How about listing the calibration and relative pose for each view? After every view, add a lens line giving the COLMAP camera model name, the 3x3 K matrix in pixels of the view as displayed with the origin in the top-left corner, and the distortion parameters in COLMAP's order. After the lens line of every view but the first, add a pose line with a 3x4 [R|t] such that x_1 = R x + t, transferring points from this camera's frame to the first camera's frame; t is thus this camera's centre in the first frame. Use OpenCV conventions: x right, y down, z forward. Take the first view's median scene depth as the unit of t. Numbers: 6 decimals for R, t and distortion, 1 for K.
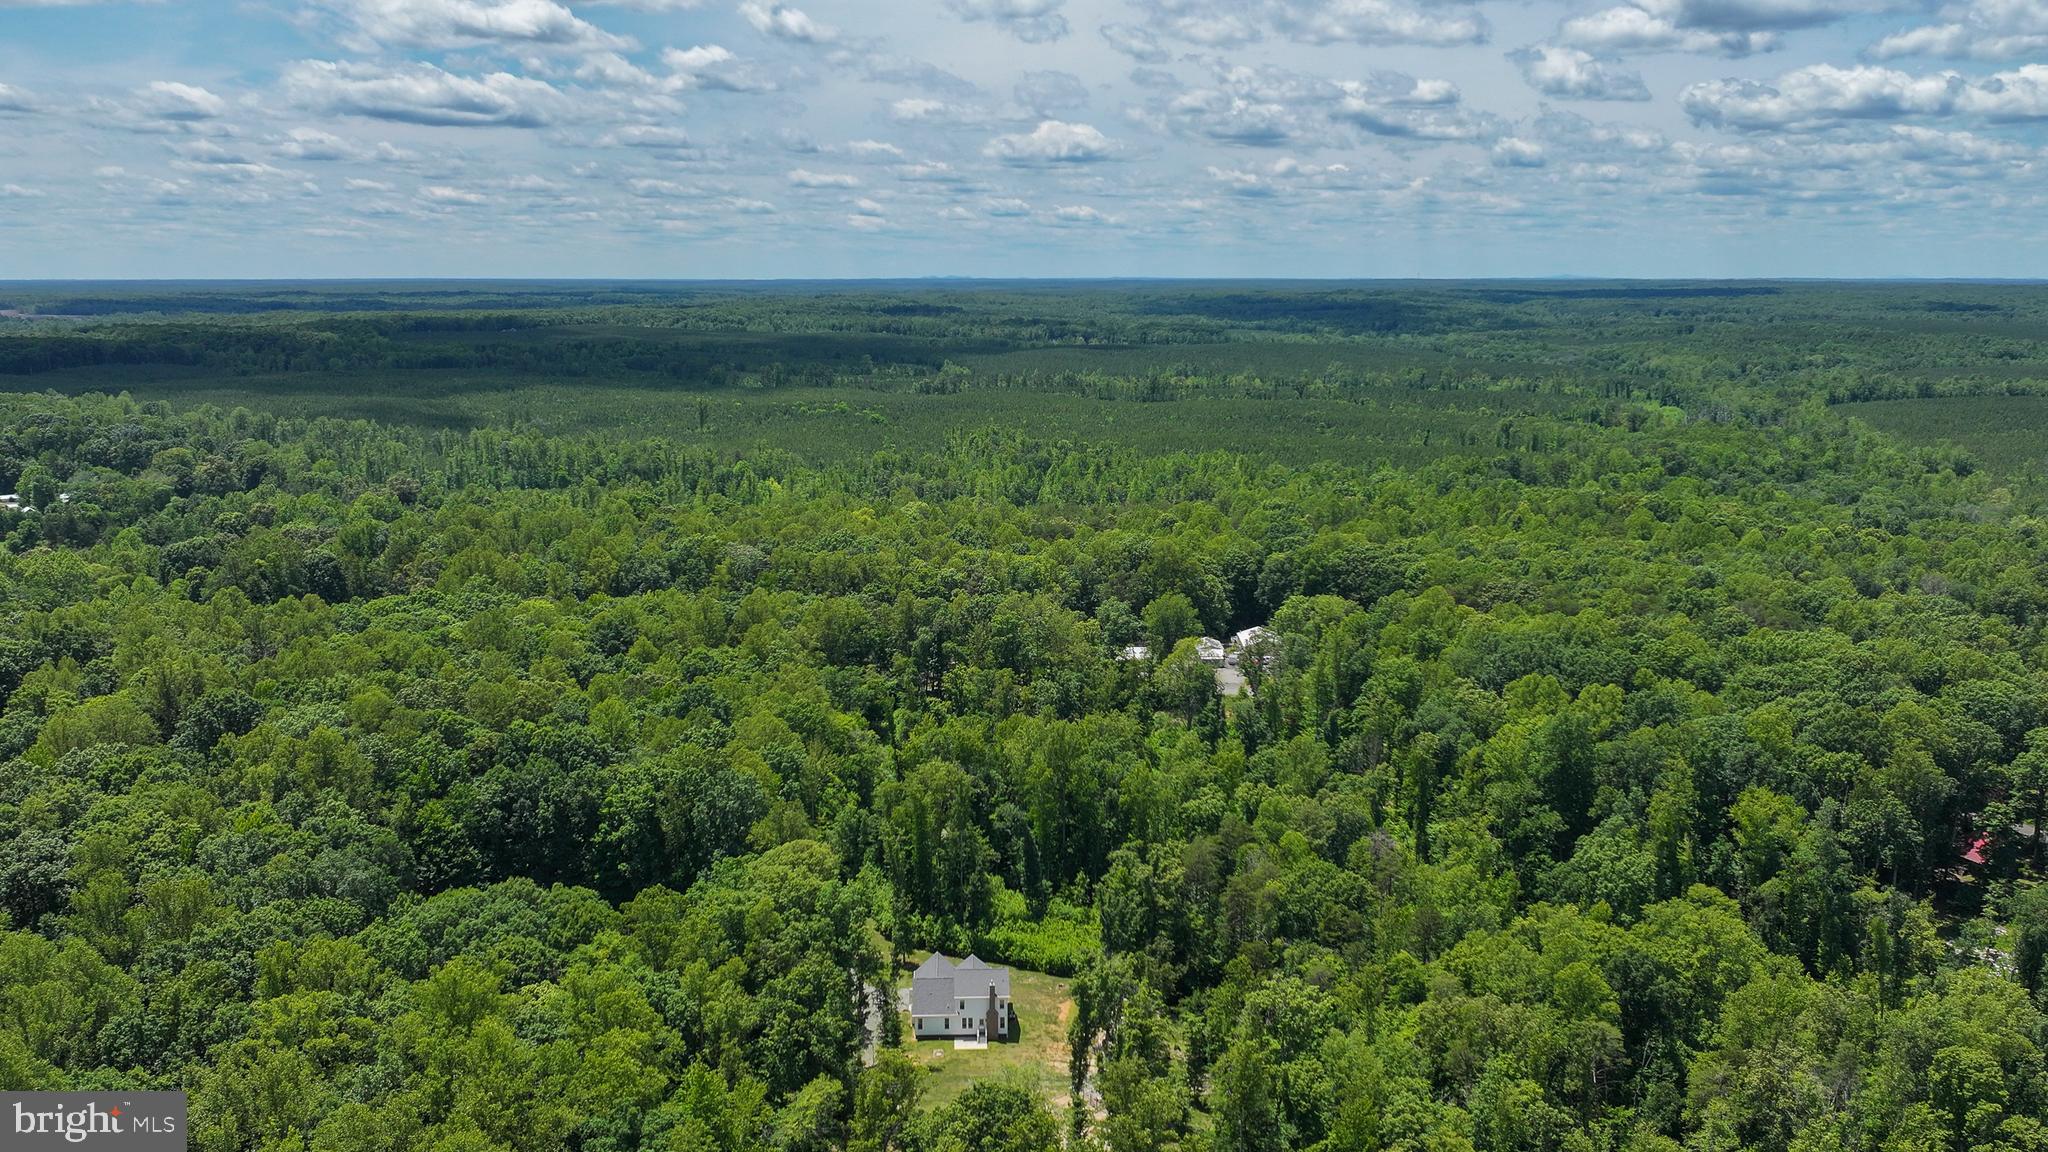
lens RADIAL K [[1756.7, 0, 1015.1], [0, 1756.7, 583.2], [0, 0, 1]] dist [0.010522, -0.010214]
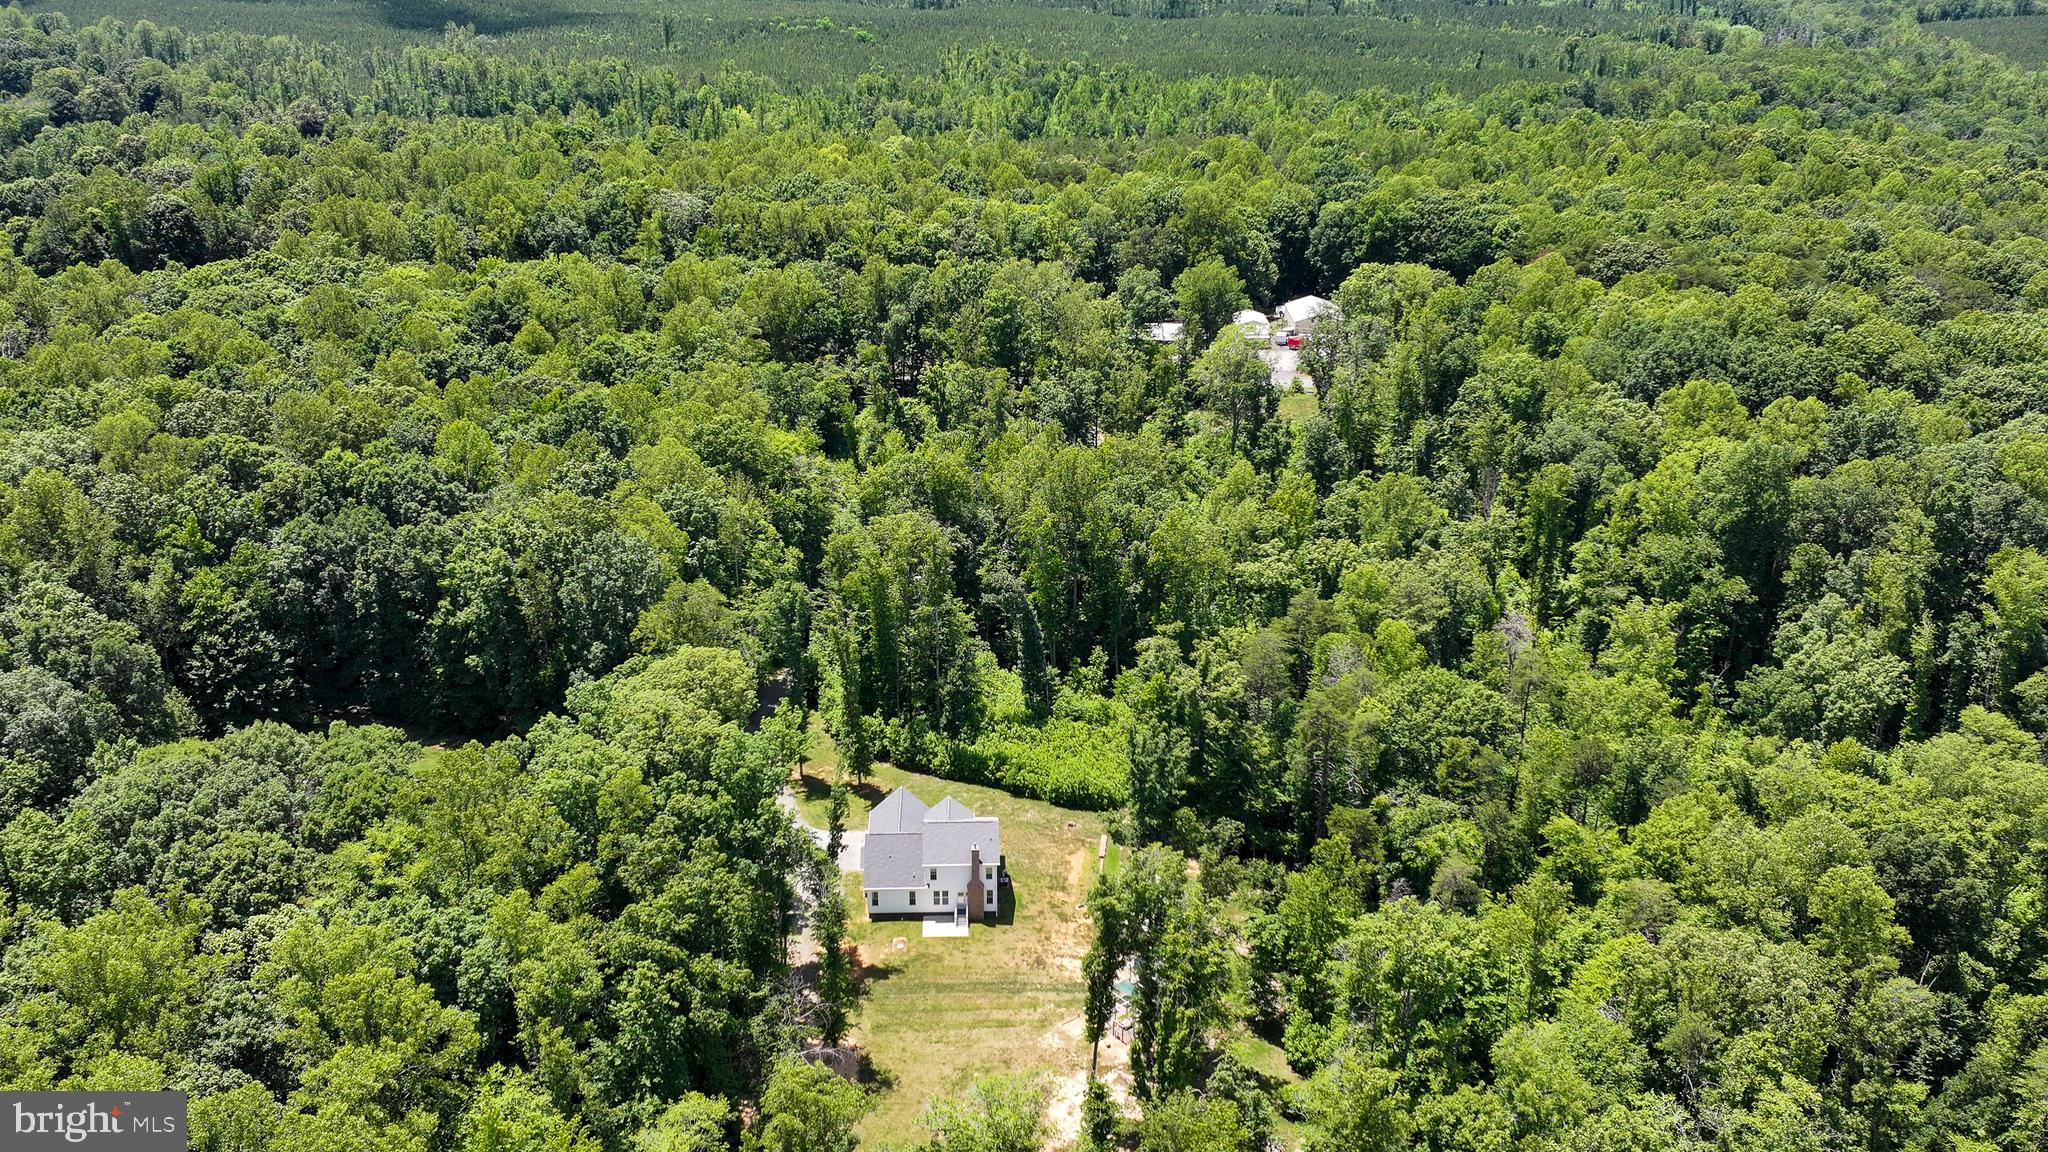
lens RADIAL K [[1756.7, 0, 1019.6], [0, 1756.7, 572.4], [0, 0, 1]] dist [0.010522, -0.010214]
pose [[0.999997, 0.002347, 0.000241, 0.004365], [-0.002348, 0.979991, 0.199026, -0.022071], [0.000231, -0.199026, 0.979994, 0.317068]]
